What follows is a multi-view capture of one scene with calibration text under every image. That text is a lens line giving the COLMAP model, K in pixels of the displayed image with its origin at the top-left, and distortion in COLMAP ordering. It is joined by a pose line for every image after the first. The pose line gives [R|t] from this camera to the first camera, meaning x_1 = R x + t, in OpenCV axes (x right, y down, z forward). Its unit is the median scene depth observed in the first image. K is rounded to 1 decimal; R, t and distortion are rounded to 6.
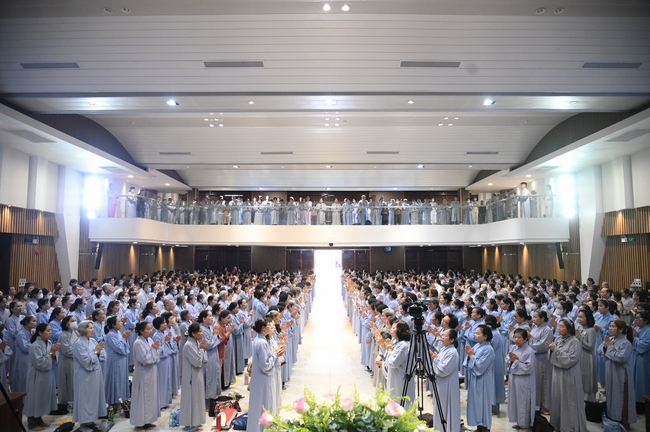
lens RADIAL K [[450.0, 0, 325.0], [0, 450.0, 216.0], [0, 0, 1]] dist [-0.034659, 0.000919]
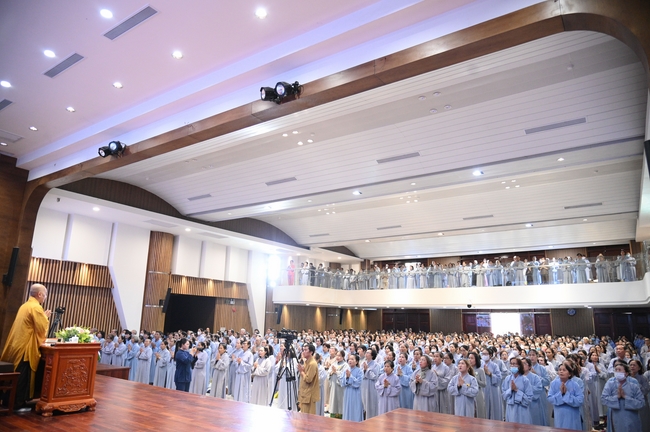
lens RADIAL K [[450.0, 0, 325.0], [0, 450.0, 216.0], [0, 0, 1]] dist [-0.034659, 0.000919]
pose [[0.831152, -0.114076, -0.544218, 0.406433], [0.029822, 0.986466, -0.161231, 0.019251], [0.555245, 0.117778, 0.823305, -0.099215]]
